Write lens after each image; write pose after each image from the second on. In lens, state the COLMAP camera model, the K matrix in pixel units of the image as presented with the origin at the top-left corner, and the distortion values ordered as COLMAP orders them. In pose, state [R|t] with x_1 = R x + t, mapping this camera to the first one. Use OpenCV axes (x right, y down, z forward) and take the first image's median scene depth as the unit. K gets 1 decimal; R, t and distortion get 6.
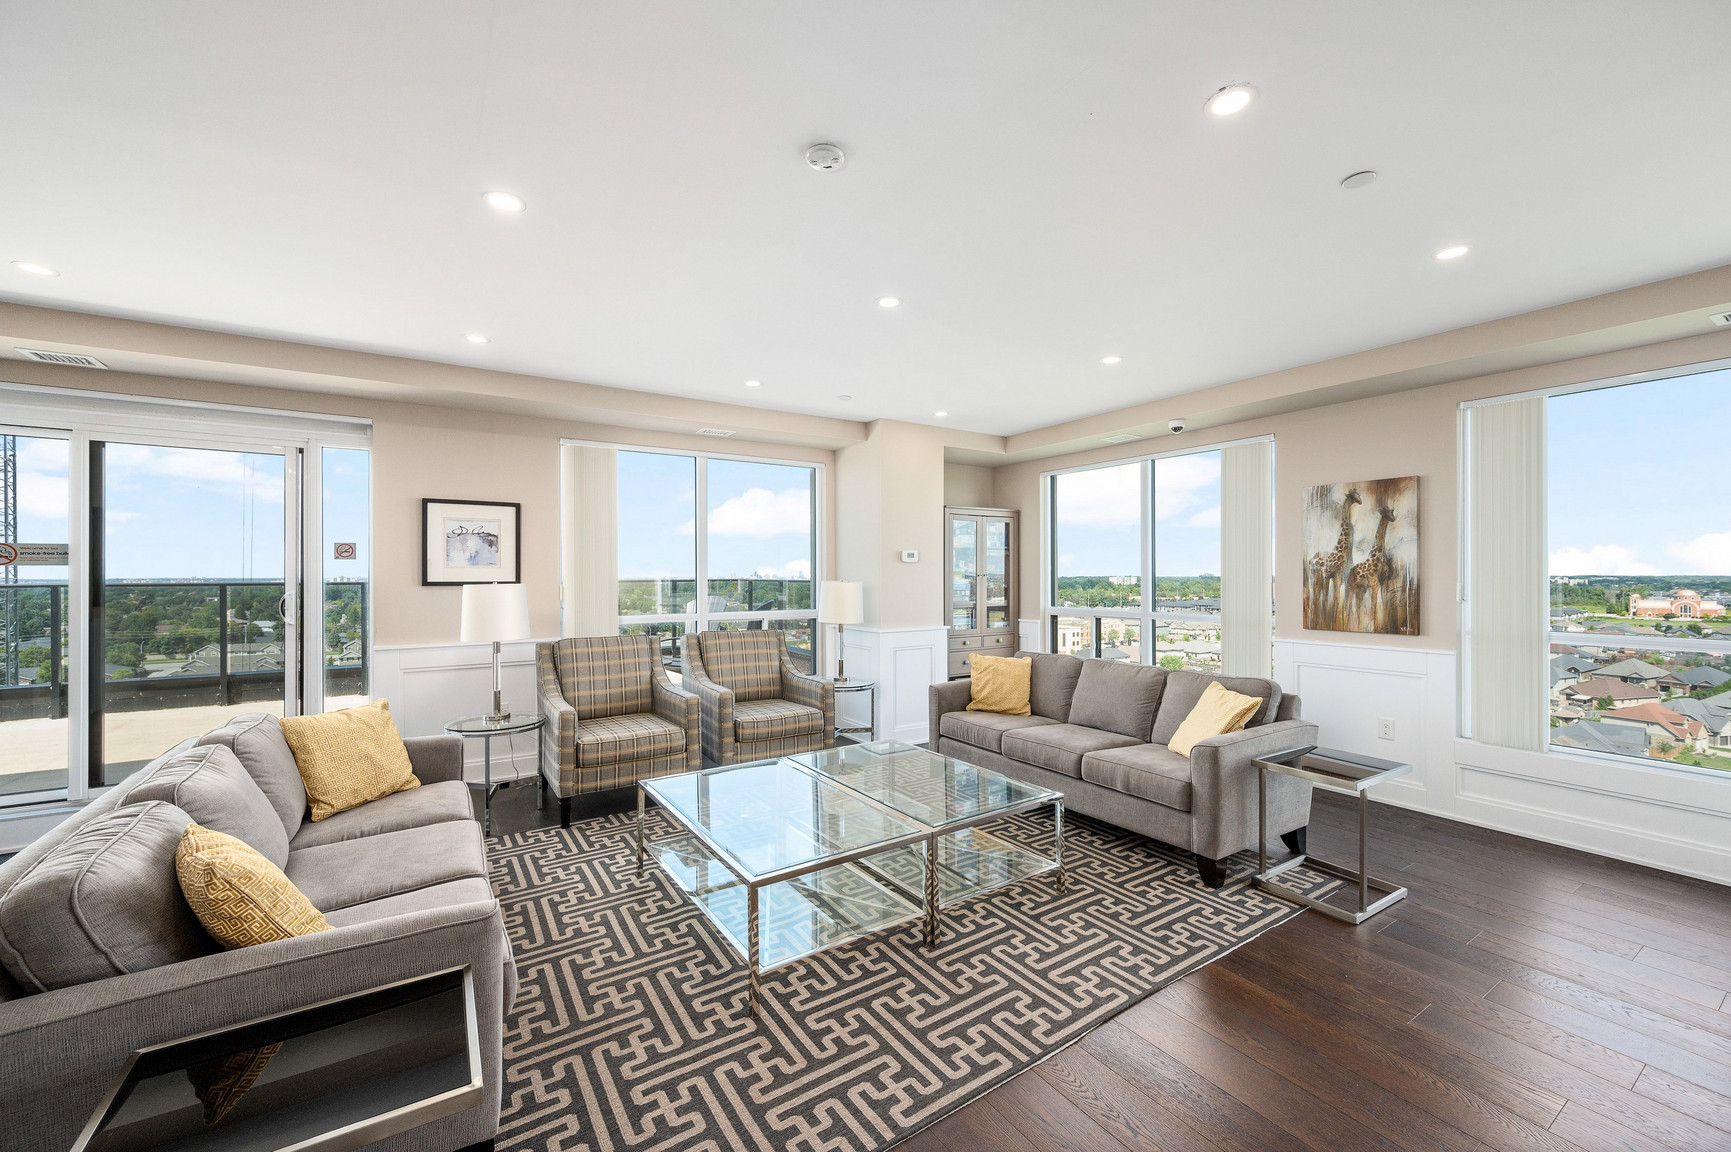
lens RADIAL K [[695.1, 0, 862.7], [0, 695.1, 583.1], [0, 0, 1]] dist [-0.008517, 0.000592]
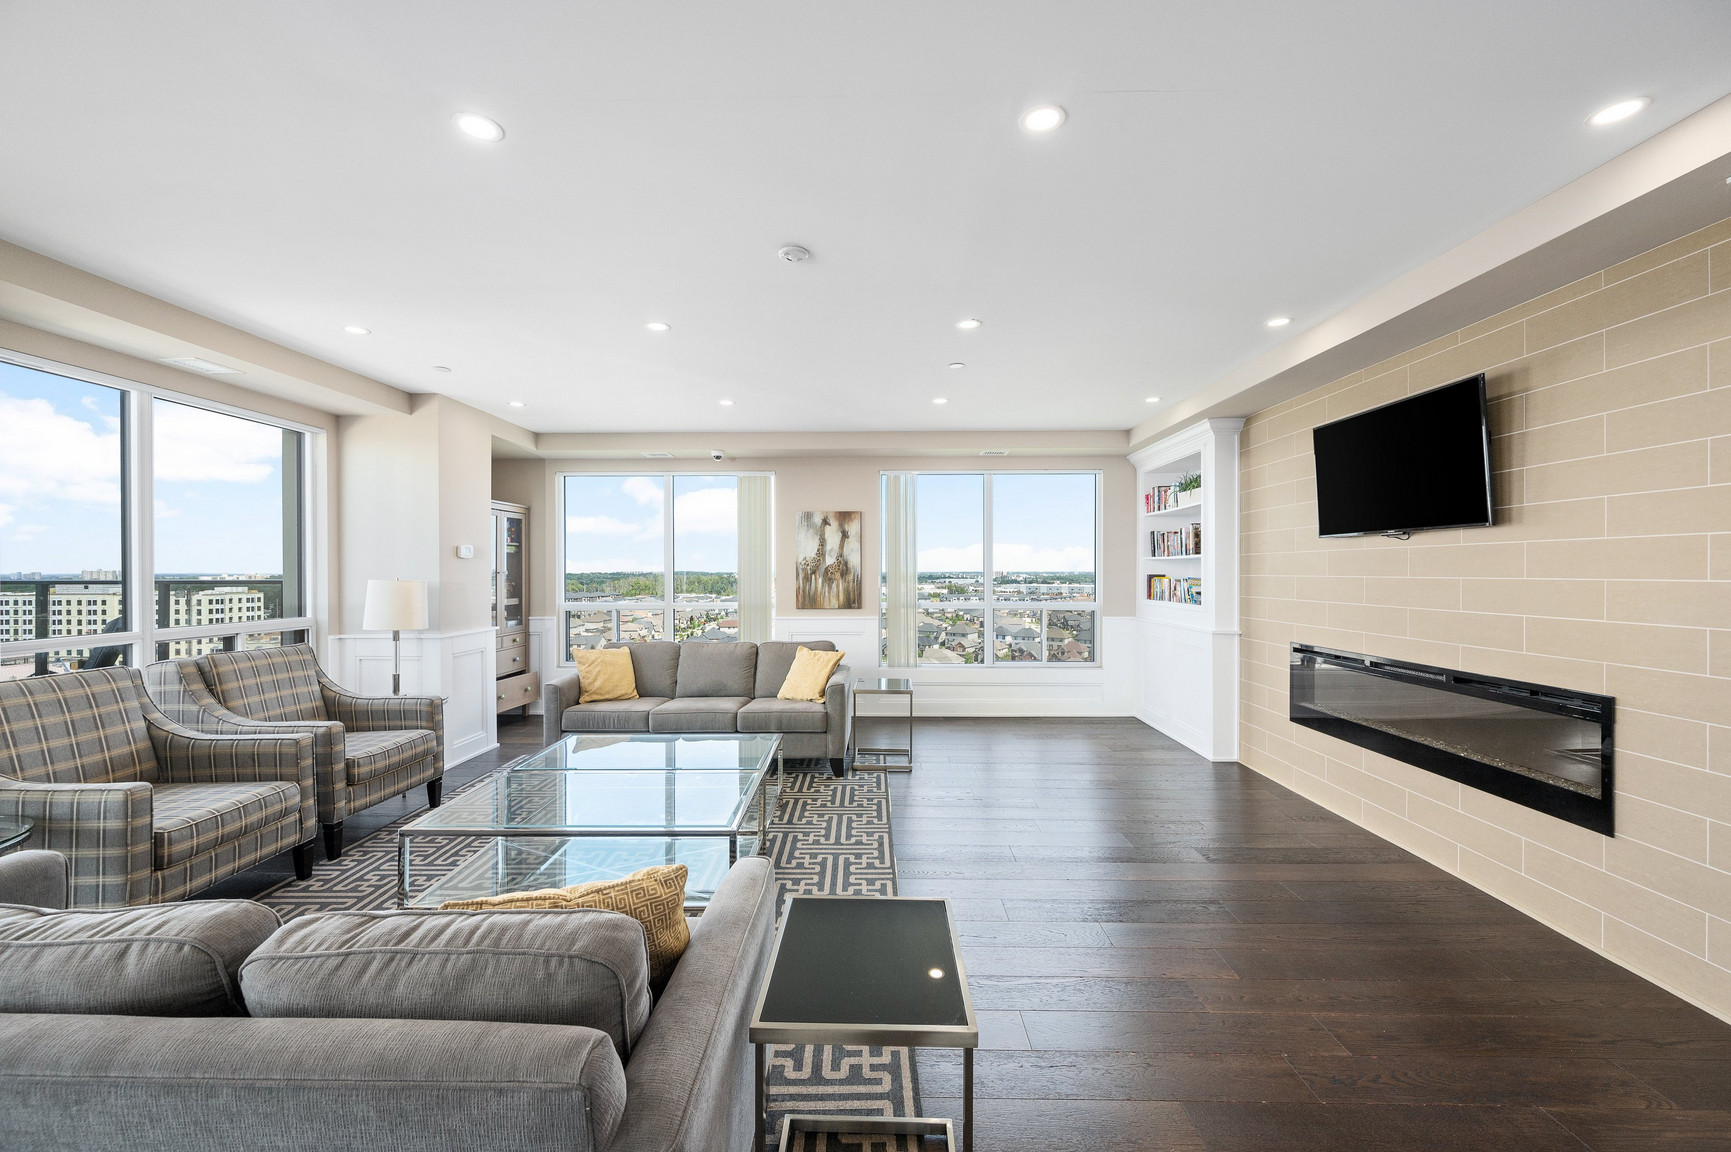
lens RADIAL K [[695.1, 0, 883.8], [0, 695.1, 574.8], [0, 0, 1]] dist [-0.008517, 0.000592]
pose [[0.527958, -0.003353, 0.849264, -0.534721], [0.012537, 0.999914, -0.003846, 0.002194], [-0.849178, 0.012678, 0.527955, 0.079661]]
